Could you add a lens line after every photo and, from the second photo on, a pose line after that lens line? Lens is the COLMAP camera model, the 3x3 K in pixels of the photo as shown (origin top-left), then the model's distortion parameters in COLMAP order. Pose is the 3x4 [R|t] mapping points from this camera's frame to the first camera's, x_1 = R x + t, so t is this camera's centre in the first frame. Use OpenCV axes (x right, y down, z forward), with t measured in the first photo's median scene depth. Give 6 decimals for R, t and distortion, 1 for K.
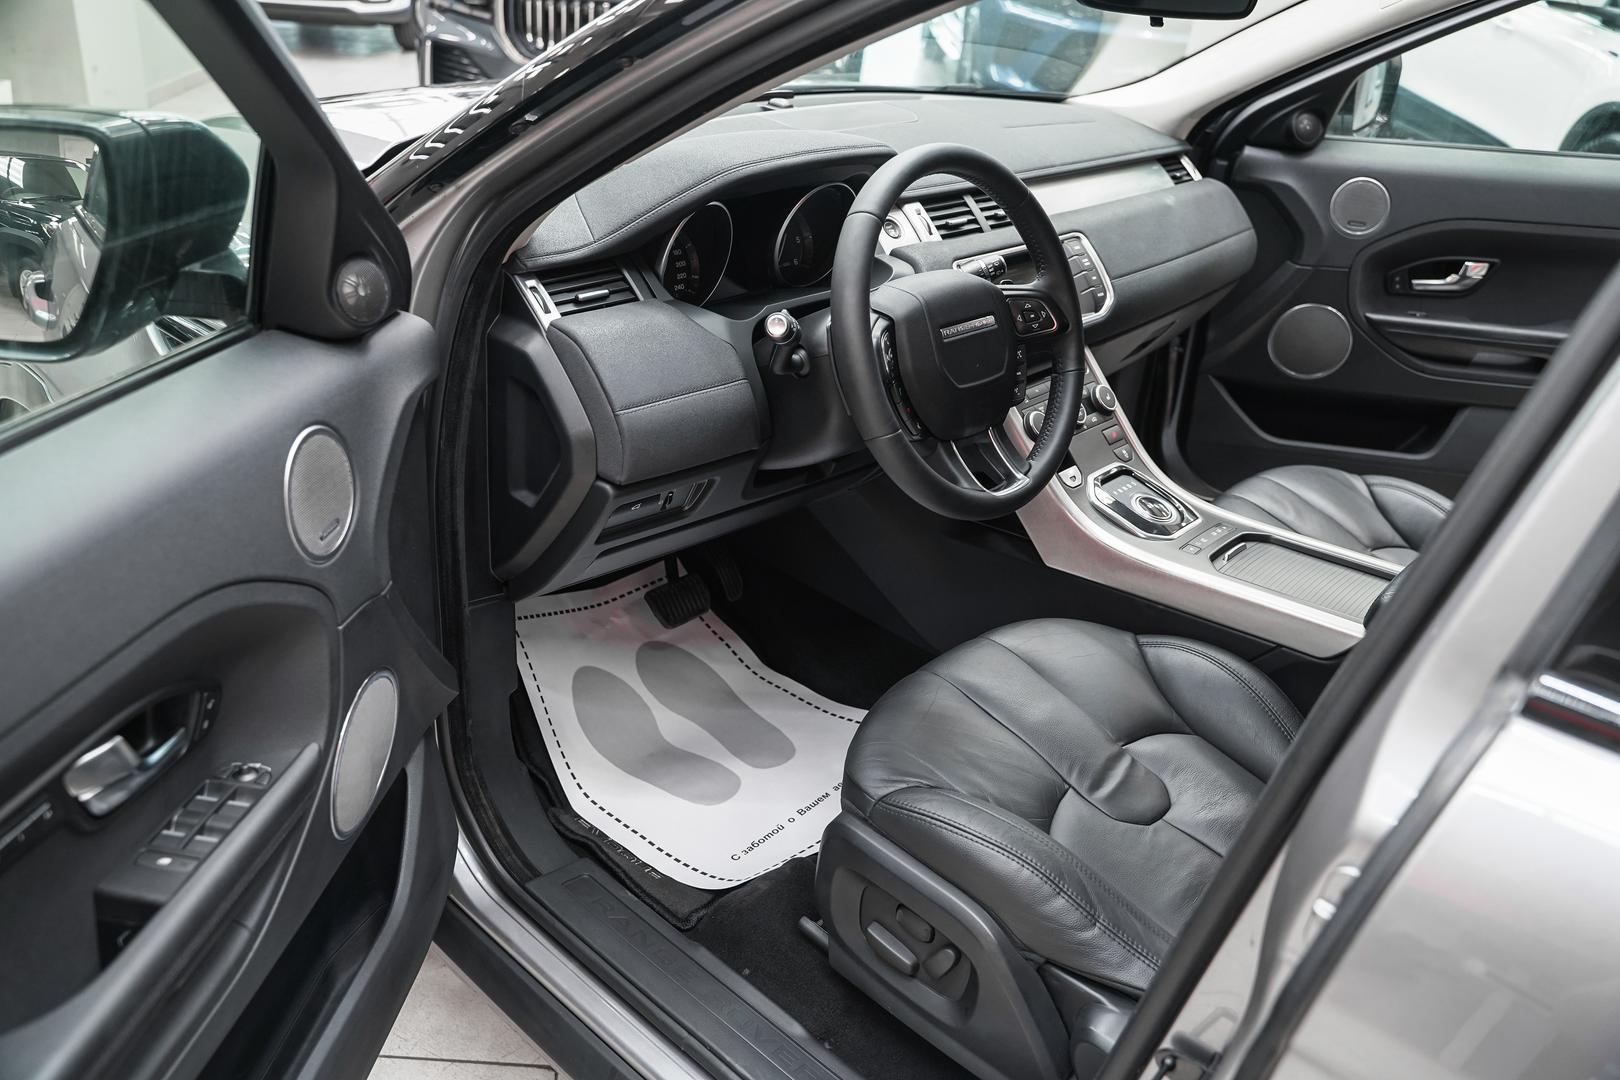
lens RADIAL K [[1305.3, 0, 802.6], [0, 1305.3, 534.7], [0, 0, 1]] dist [-0.106177, 0.076799]
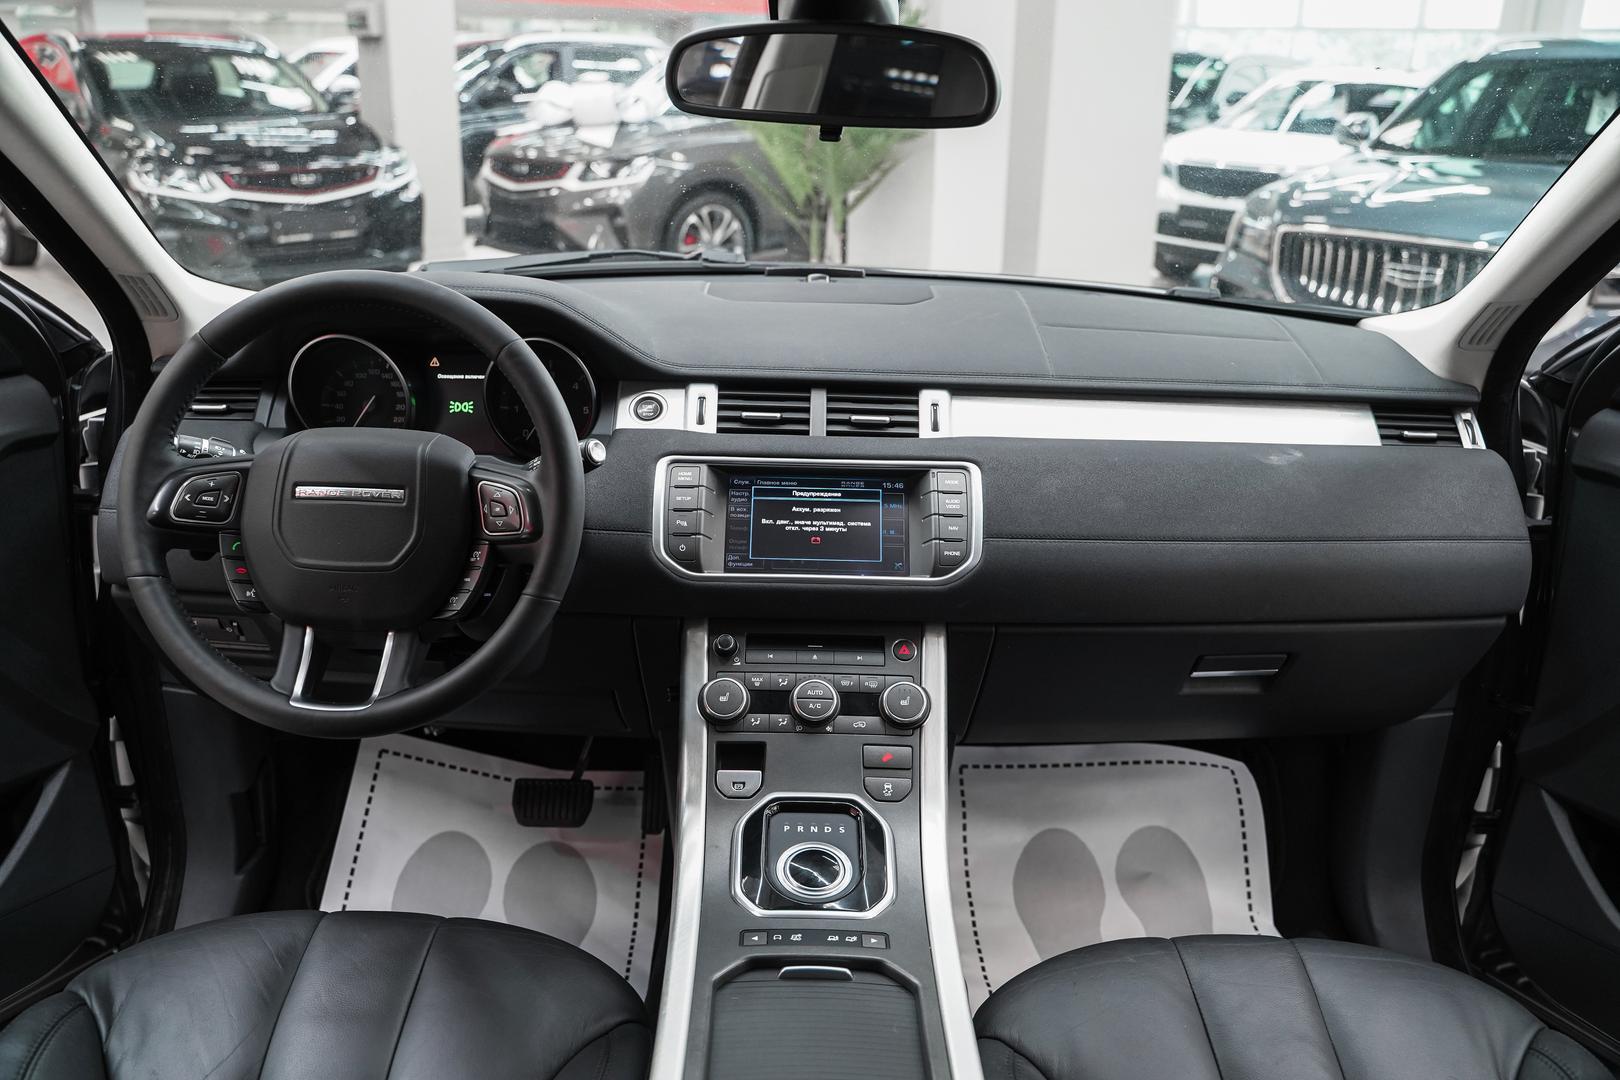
lens RADIAL K [[1305.3, 0, 802.6], [0, 1305.3, 534.7], [0, 0, 1]] dist [-0.106177, 0.076799]
pose [[0.673738, 0.174586, -0.718051, 0.702084], [-0.311383, 0.948286, -0.061602, -0.137443], [0.670162, 0.265092, 0.693259, 0.509087]]
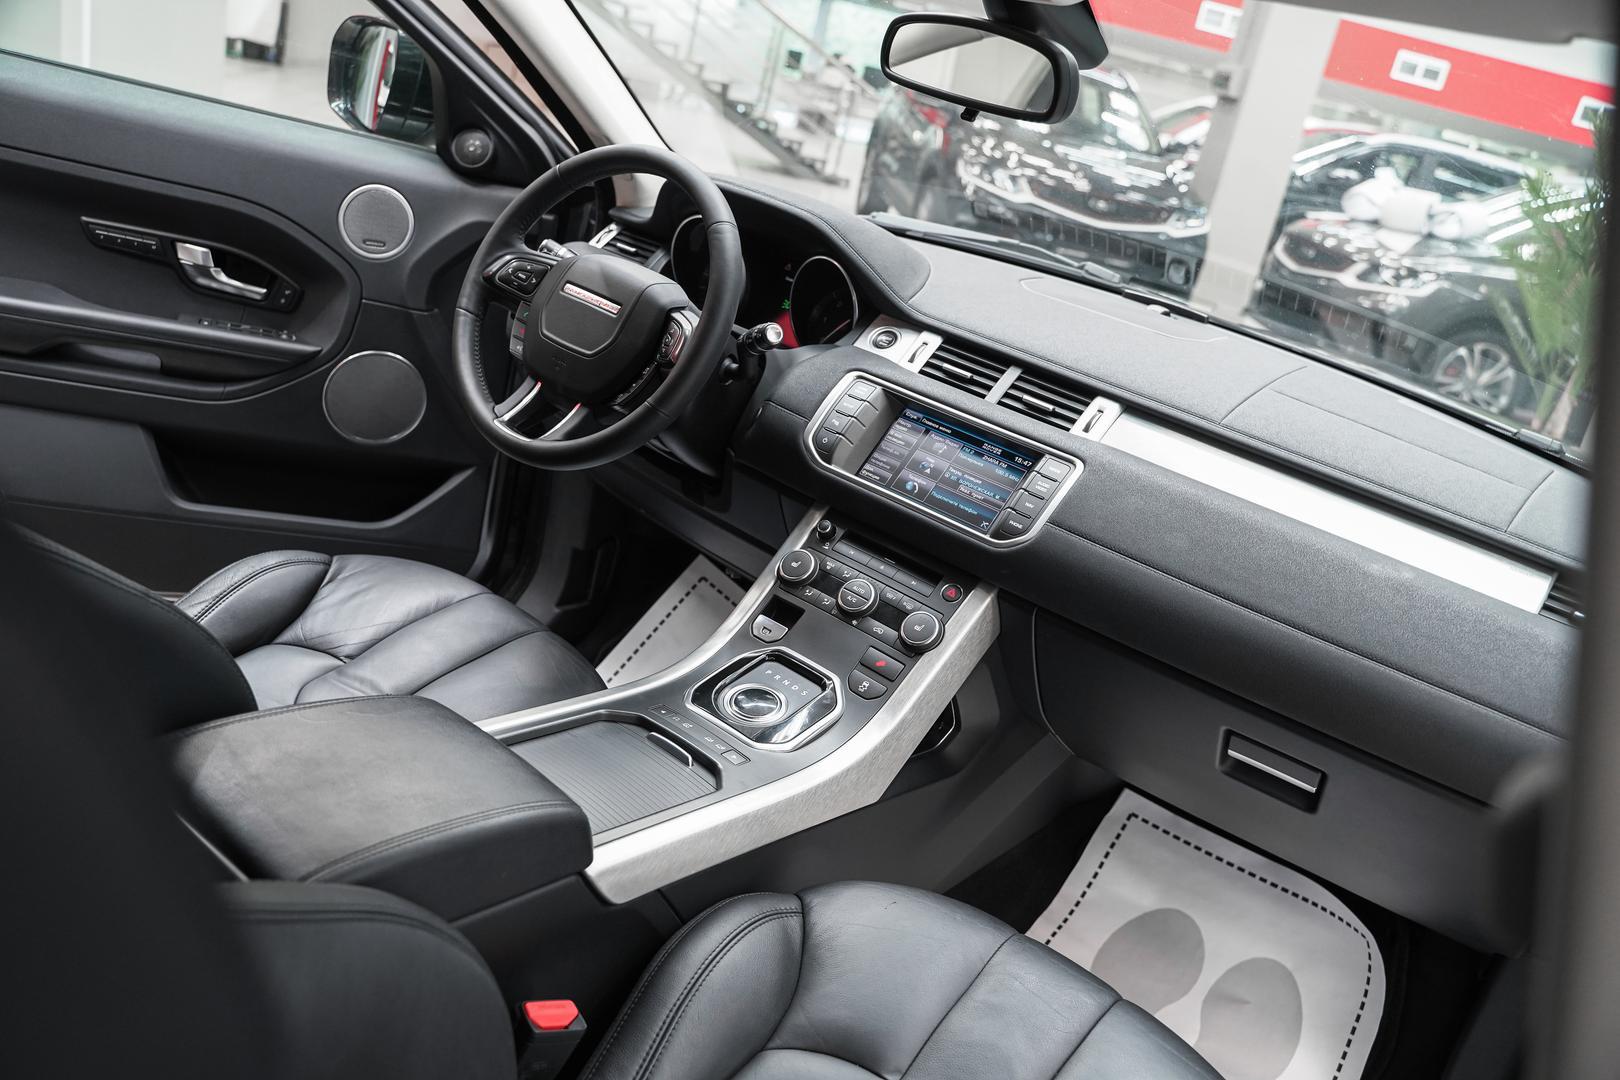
lens RADIAL K [[1305.3, 0, 802.6], [0, 1305.3, 534.7], [0, 0, 1]] dist [-0.106177, 0.076799]
pose [[0.086762, 0.292632, -0.952281, 0.979363], [-0.636324, 0.751765, 0.173039, -0.246693], [0.766528, 0.590946, 0.251433, 0.773011]]
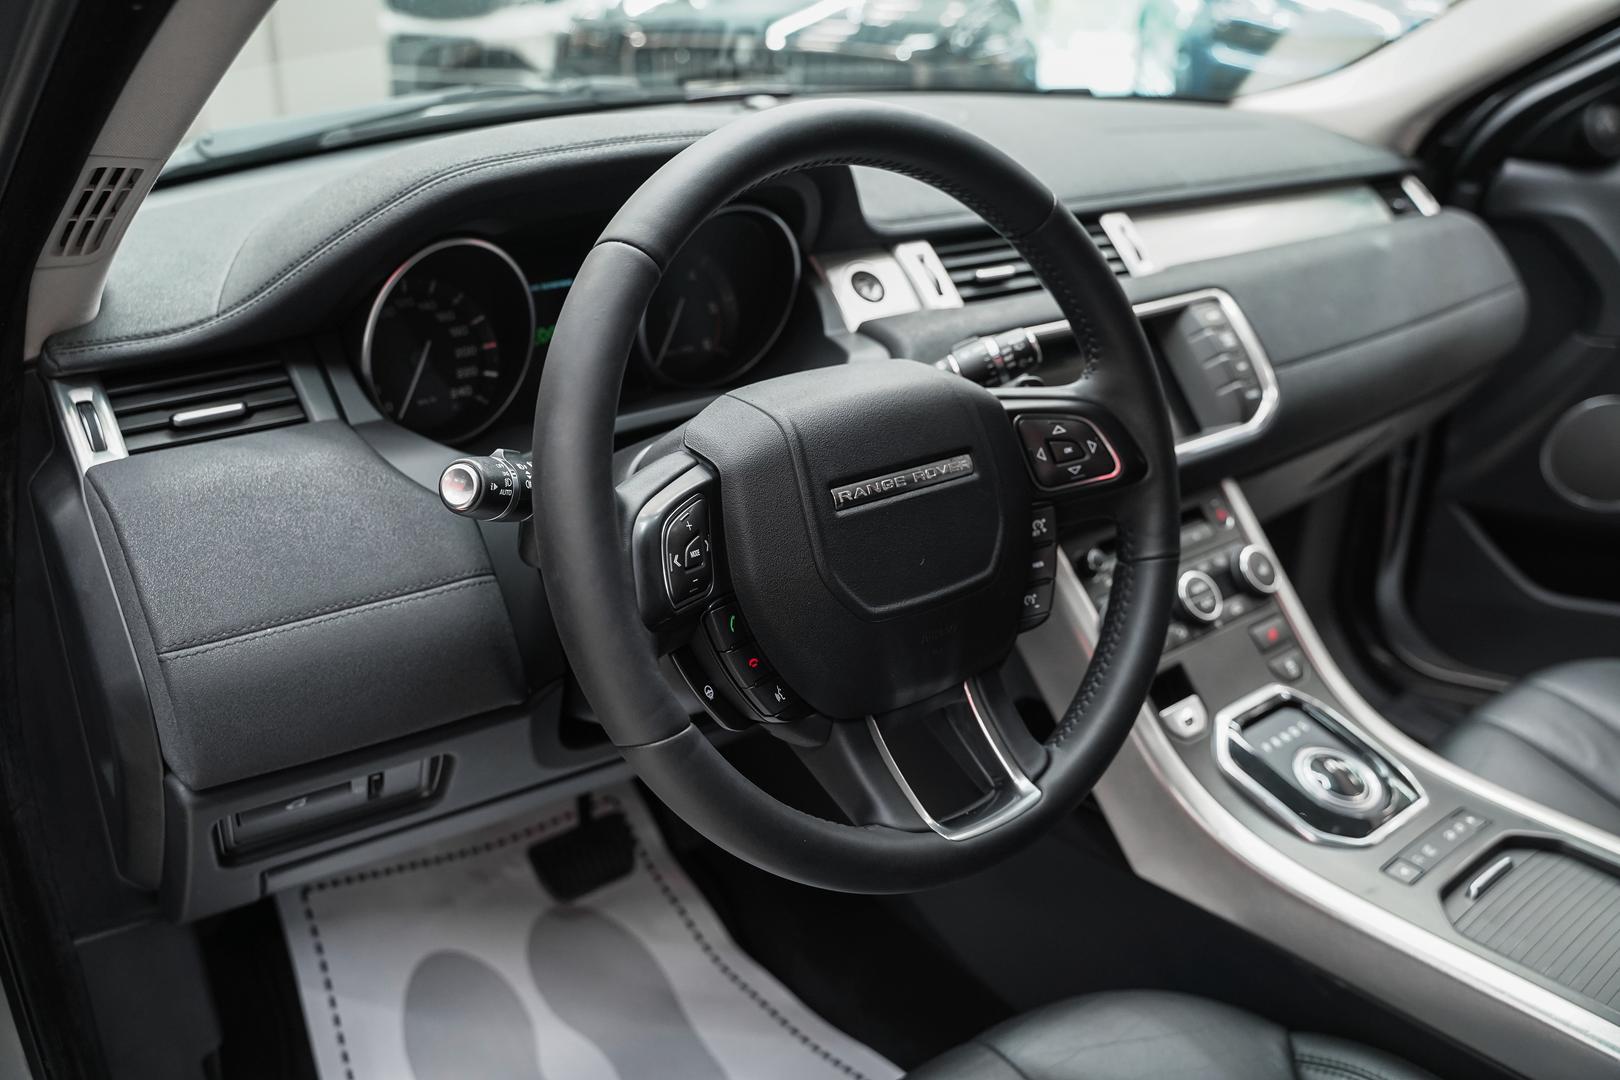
lens RADIAL K [[1305.3, 0, 802.6], [0, 1305.3, 534.7], [0, 0, 1]] dist [-0.106177, 0.076799]
pose [[0.985558, 0.016574, -0.168525, 0.135729], [-0.026026, 0.998200, -0.054029, -0.089562], [0.167326, 0.057634, 0.984216, 0.414083]]
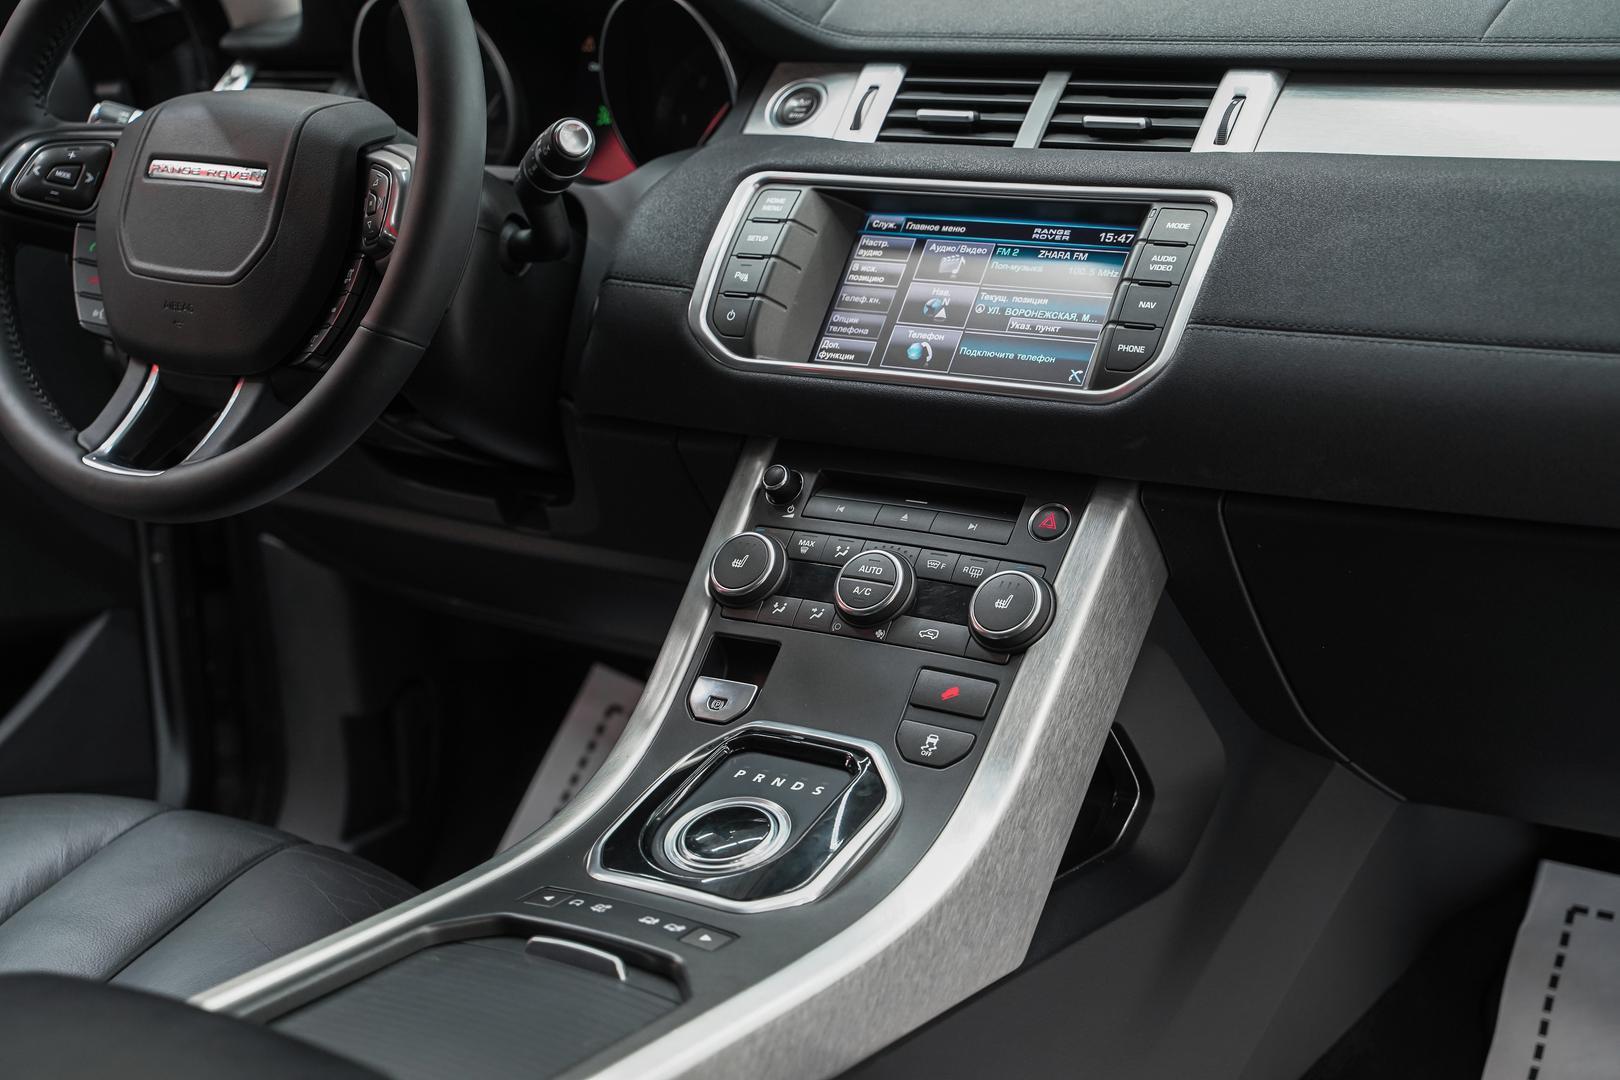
lens RADIAL K [[2521.5, 0, 800.2], [0, 2521.5, 532.6], [0, 0, 1]] dist [0.126738, 0.221858]
pose [[0.142725, 0.192555, -0.970851, 0.978256], [-0.400227, 0.908350, 0.121322, -0.199837], [0.905233, 0.371246, 0.206710, 0.837527]]
